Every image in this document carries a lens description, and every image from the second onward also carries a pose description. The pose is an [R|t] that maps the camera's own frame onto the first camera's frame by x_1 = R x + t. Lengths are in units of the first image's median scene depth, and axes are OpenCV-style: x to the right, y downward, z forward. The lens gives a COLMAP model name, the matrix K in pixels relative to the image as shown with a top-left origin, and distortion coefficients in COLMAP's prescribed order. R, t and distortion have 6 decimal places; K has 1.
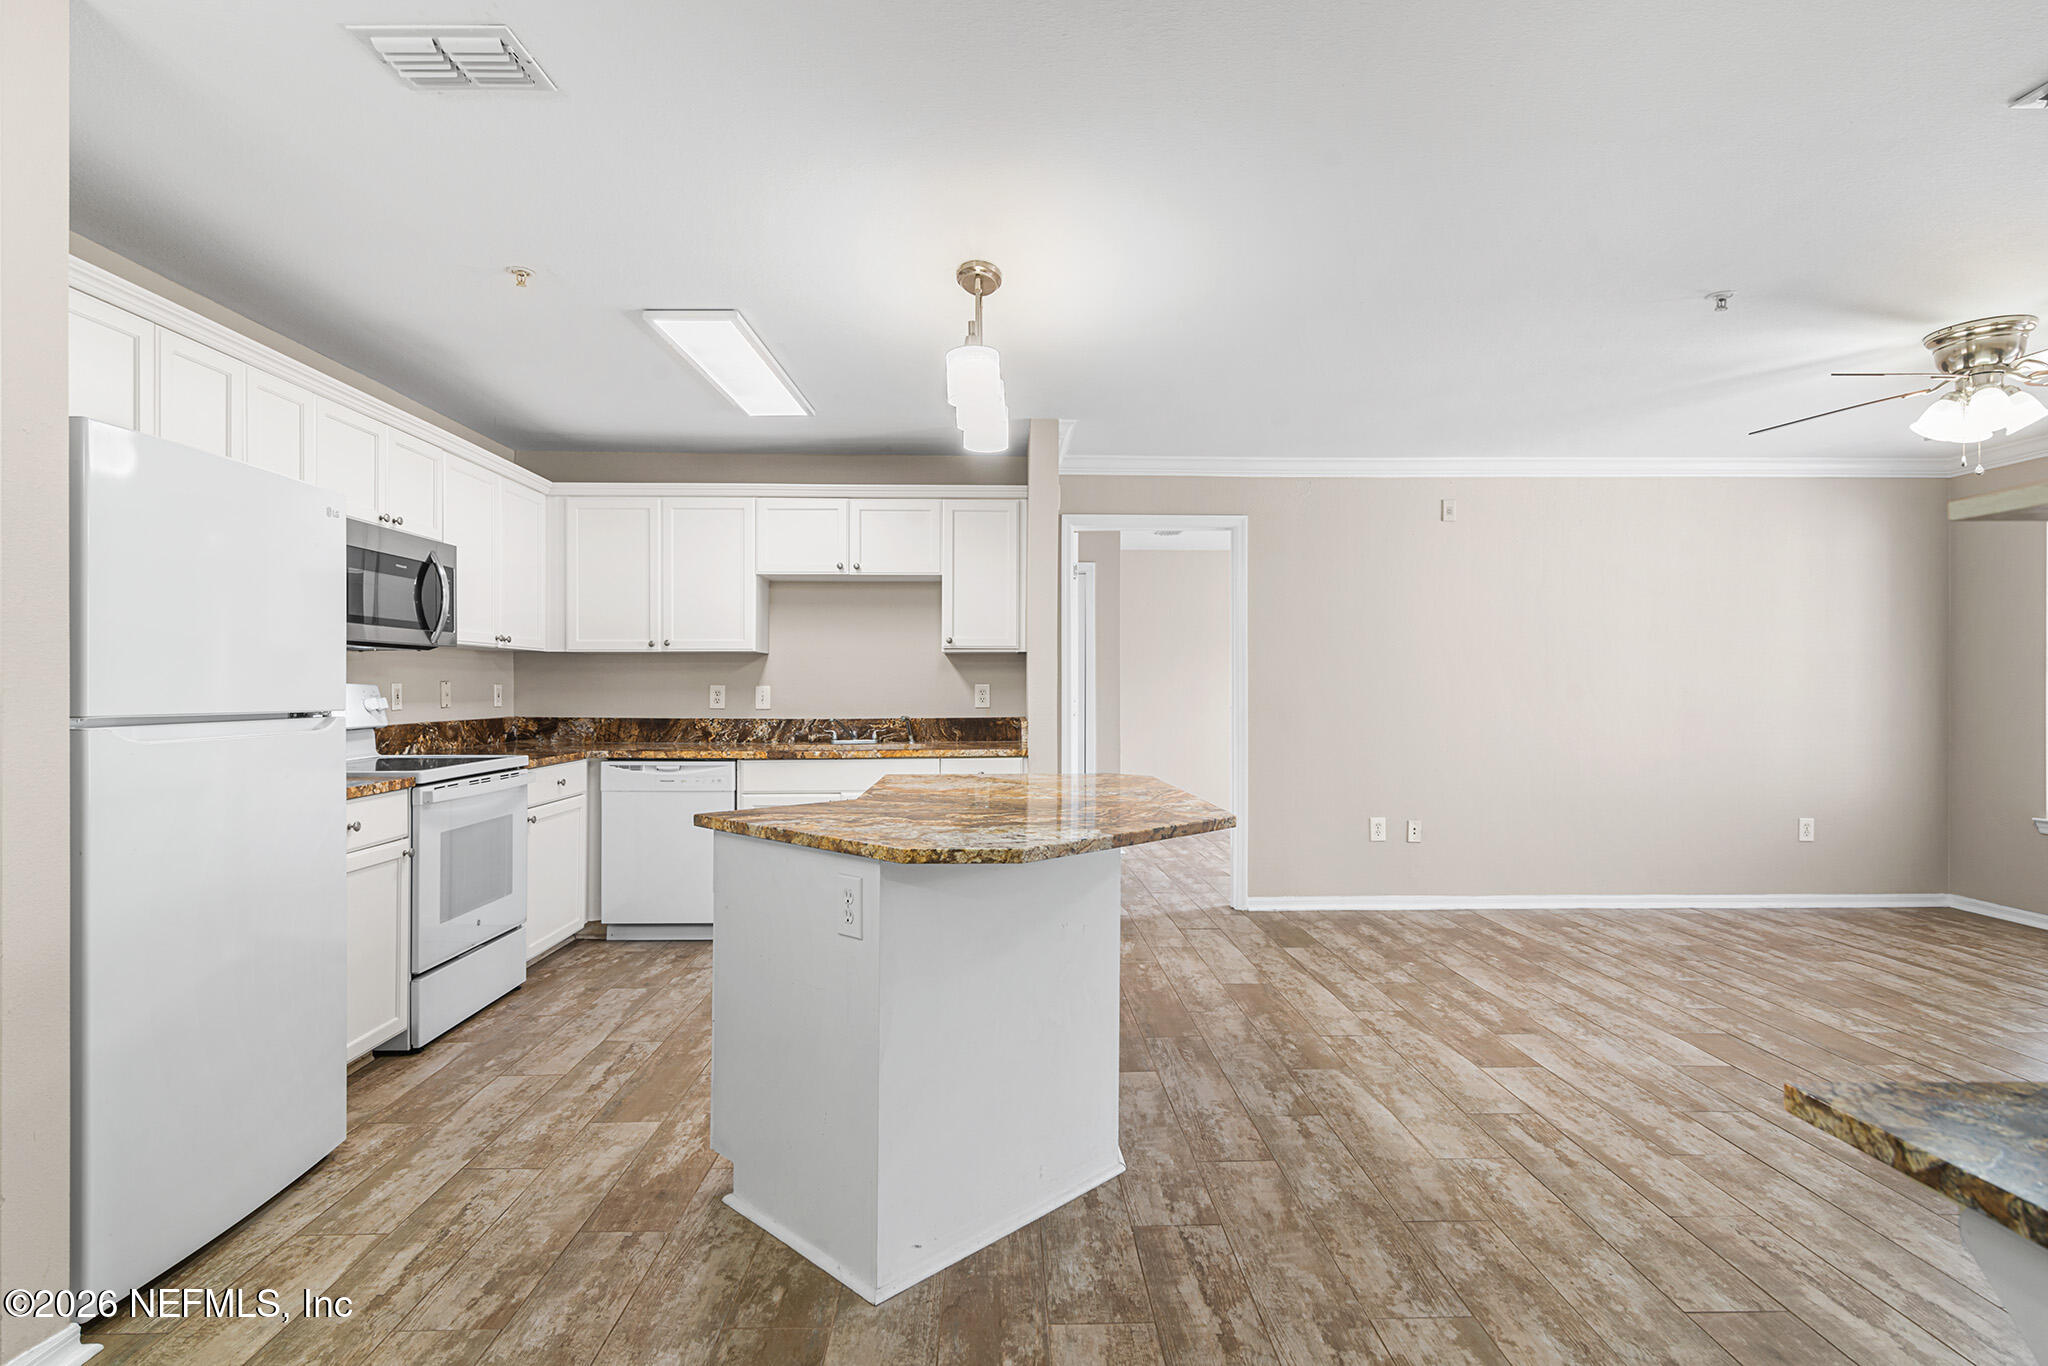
lens RADIAL K [[1020.1, 0, 1028.4], [0, 1020.1, 684.6], [0, 0, 1]] dist [0.010877, -0.002803]
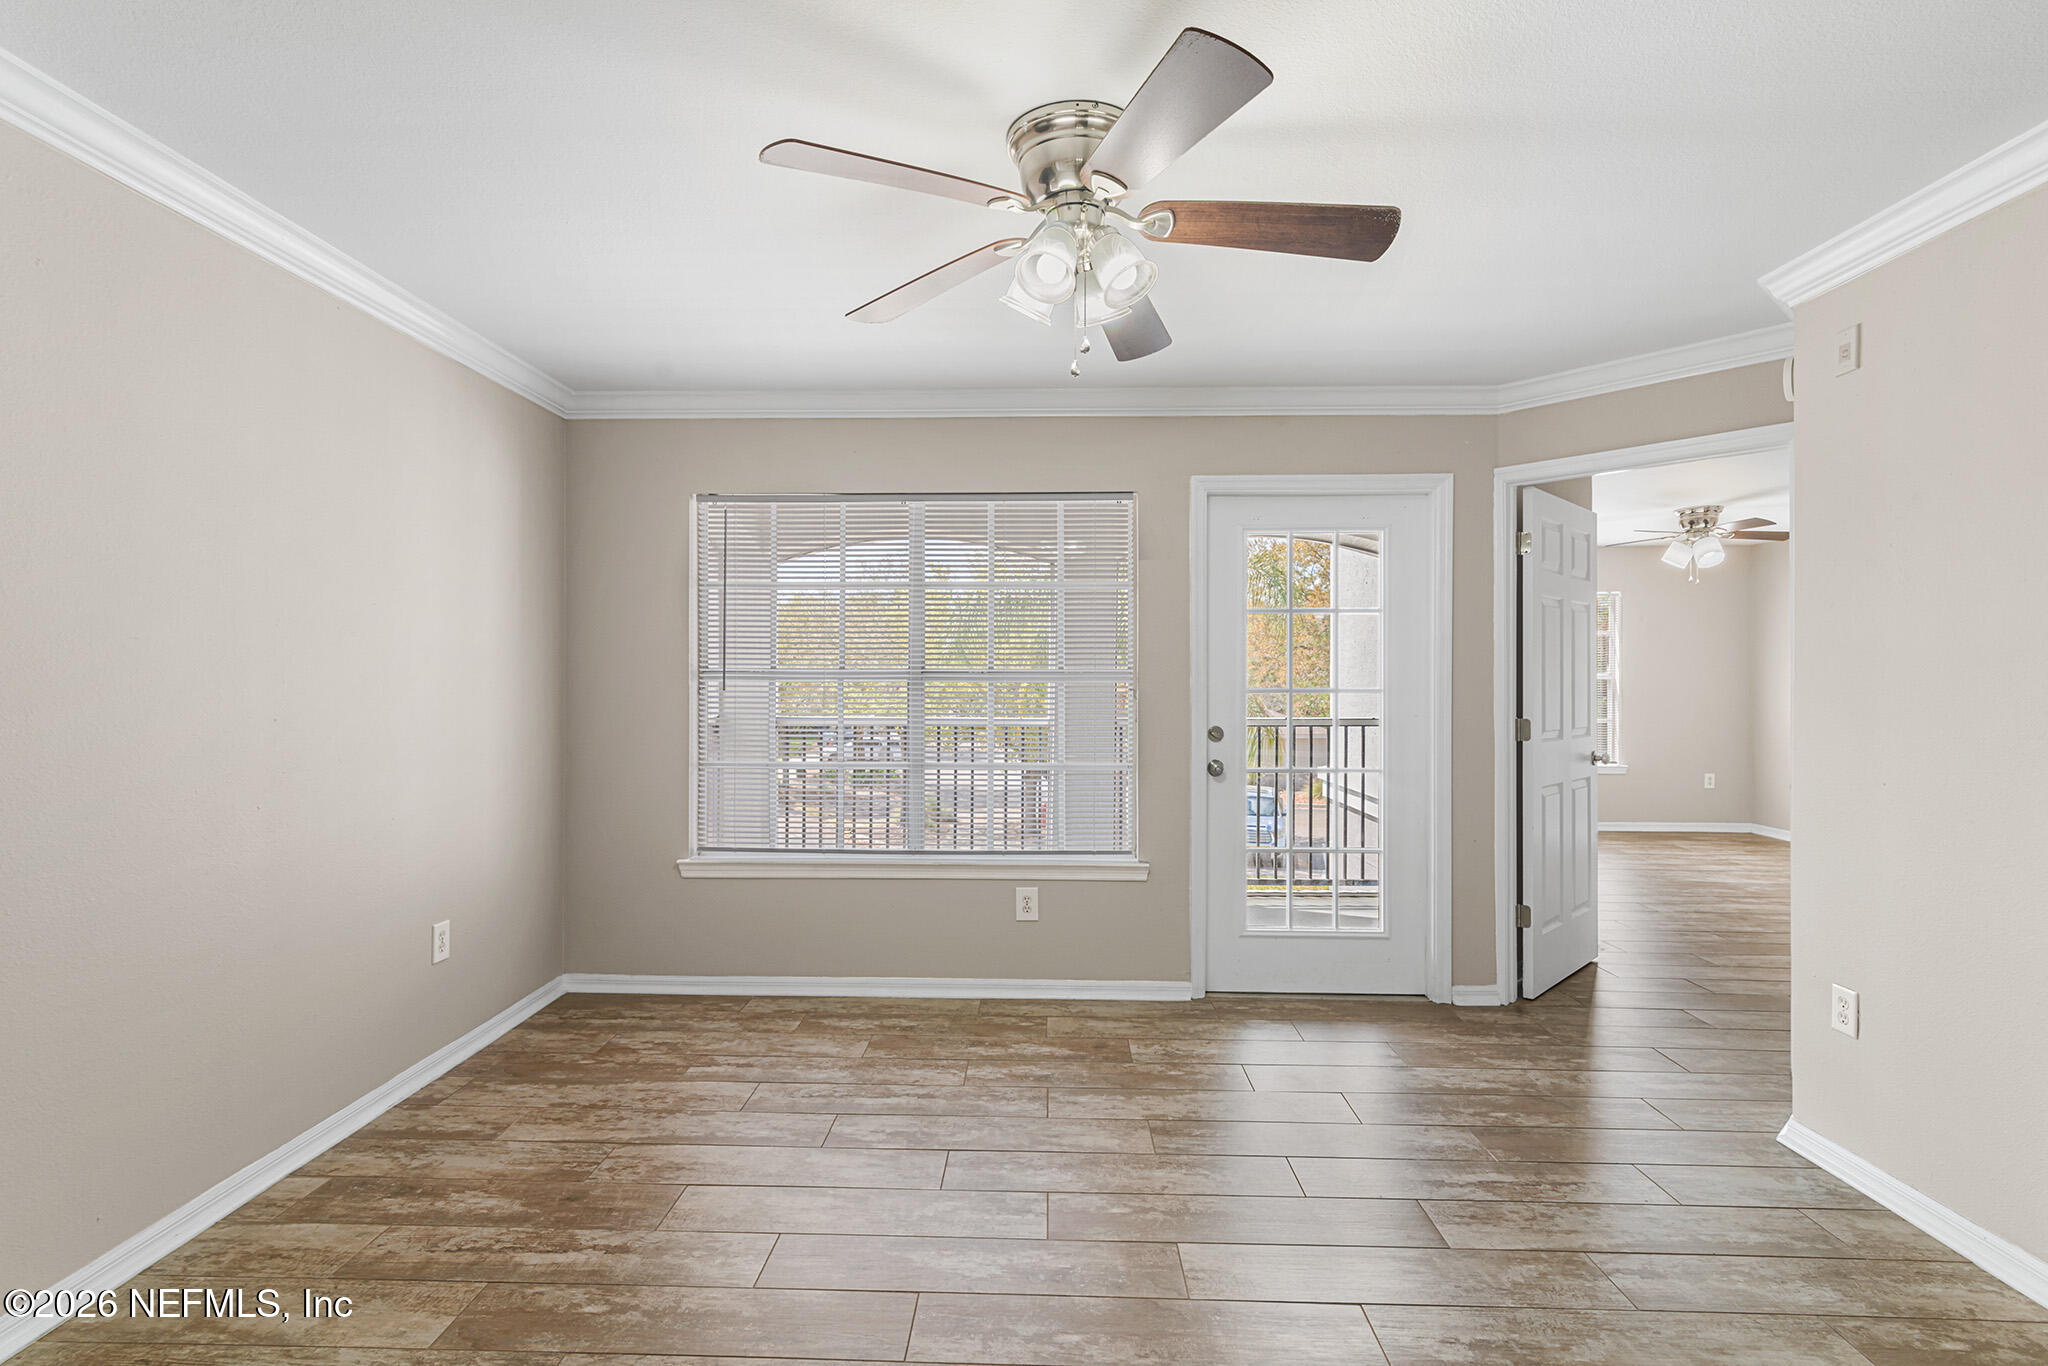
lens RADIAL K [[945.1, 0, 1019.3], [0, 945.1, 681.1], [0, 0, 1]] dist [0.003175, 0.000019]
pose [[0.058817, -0.001929, 0.998267, 0.347575], [-0.008062, 0.999965, 0.002408, -0.024147], [-0.998236, -0.008189, 0.058800, 0.978415]]
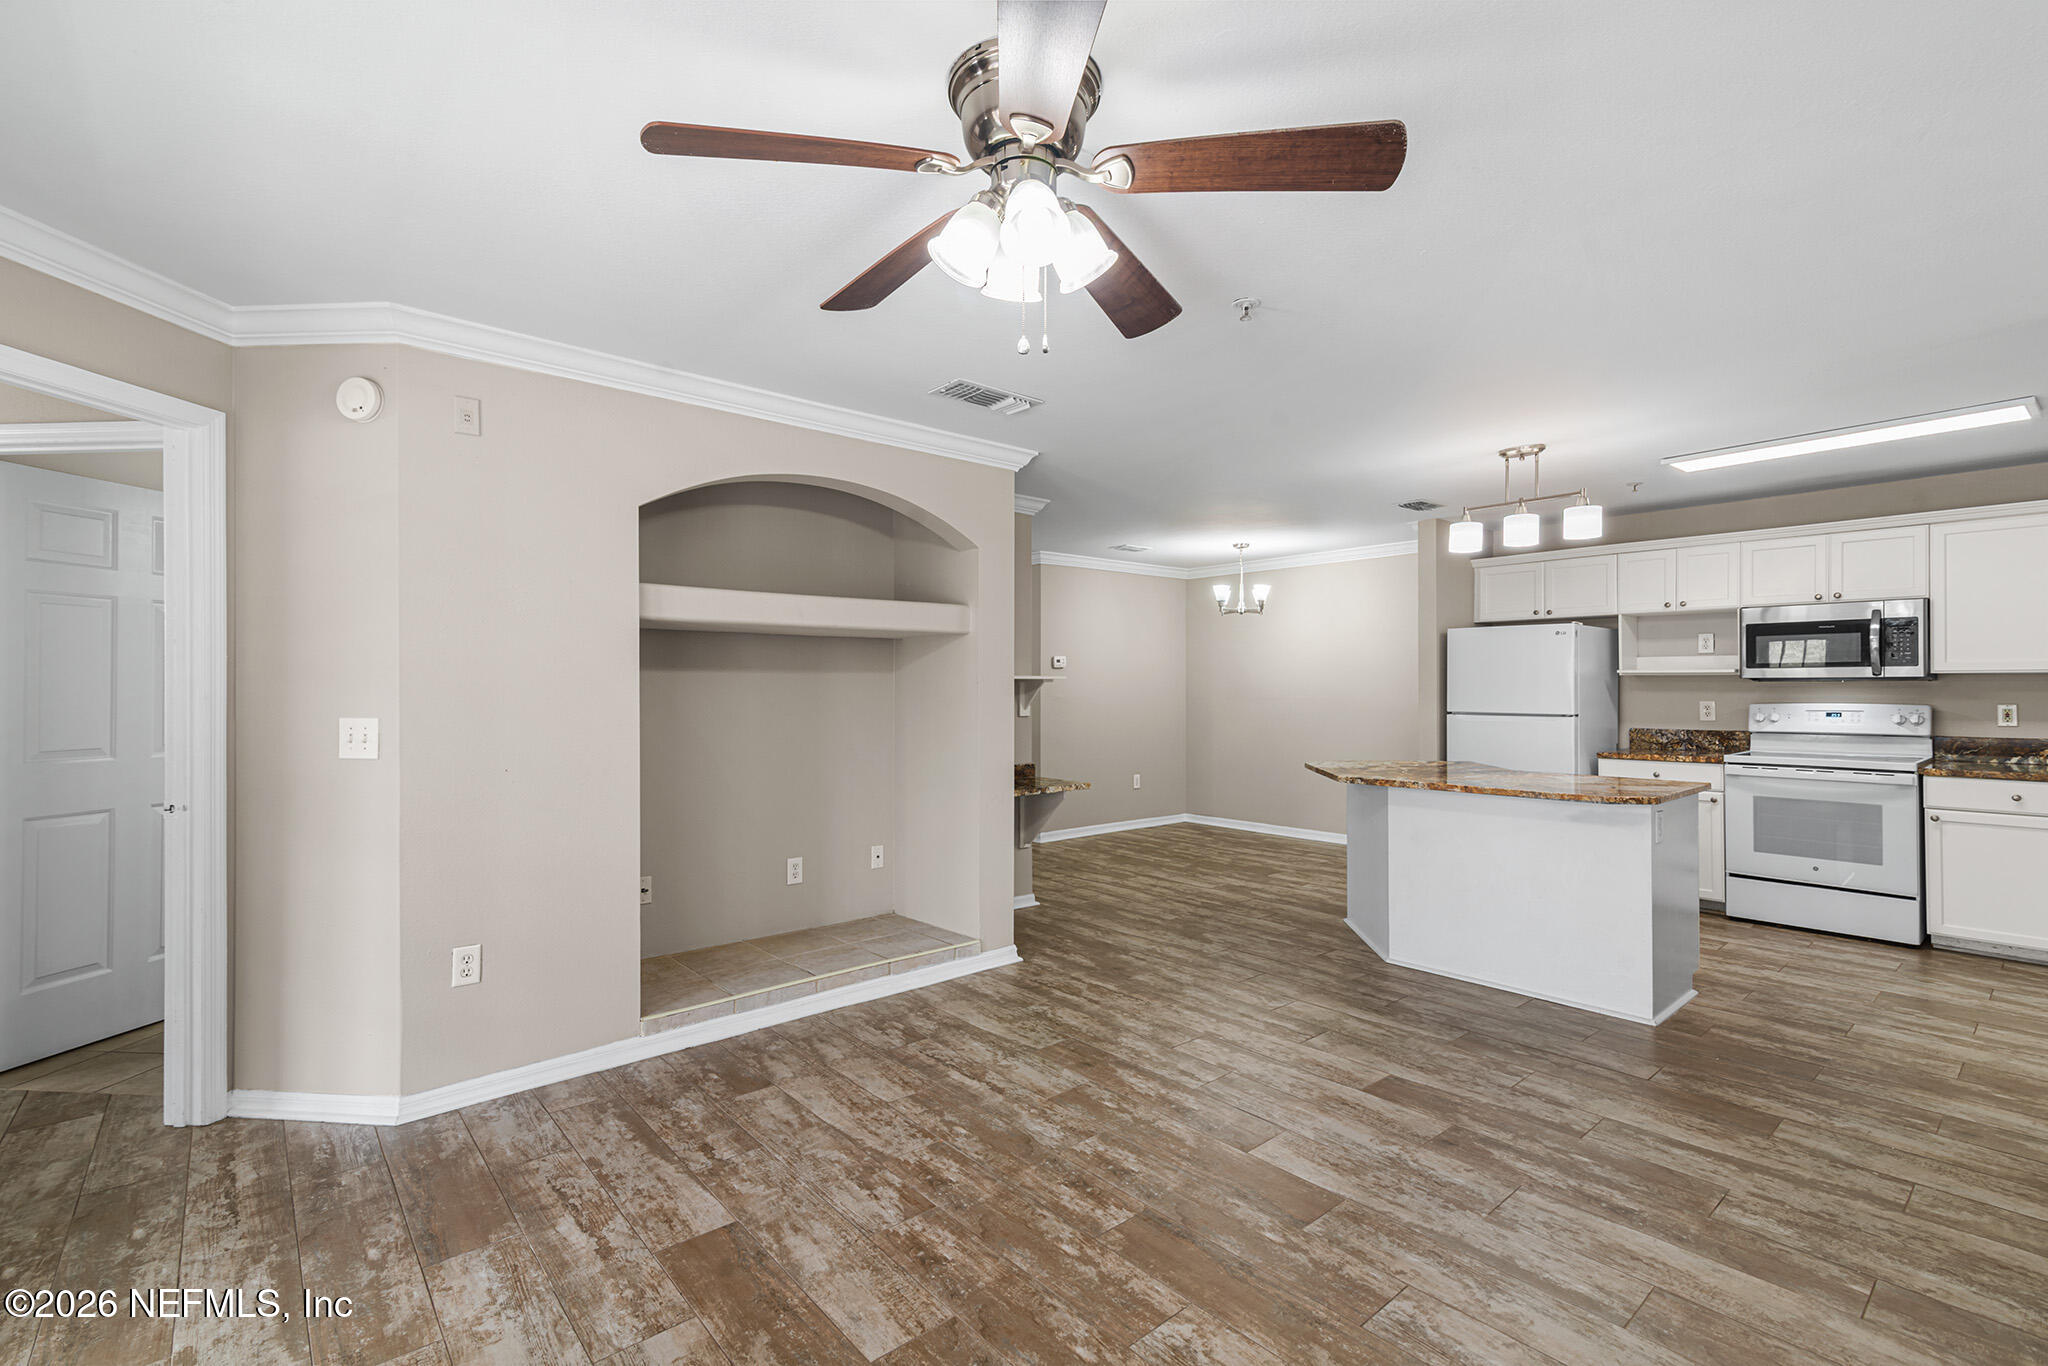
lens RADIAL K [[926.8, 0, 1015.0], [0, 926.8, 680.6], [0, 0, 1]] dist [0.013278, -0.001362]
pose [[-0.781555, -0.003282, -0.623828, 1.210851], [0.002590, 0.999960, -0.008506, -0.027786], [0.623831, -0.008264, -0.781515, 1.355556]]
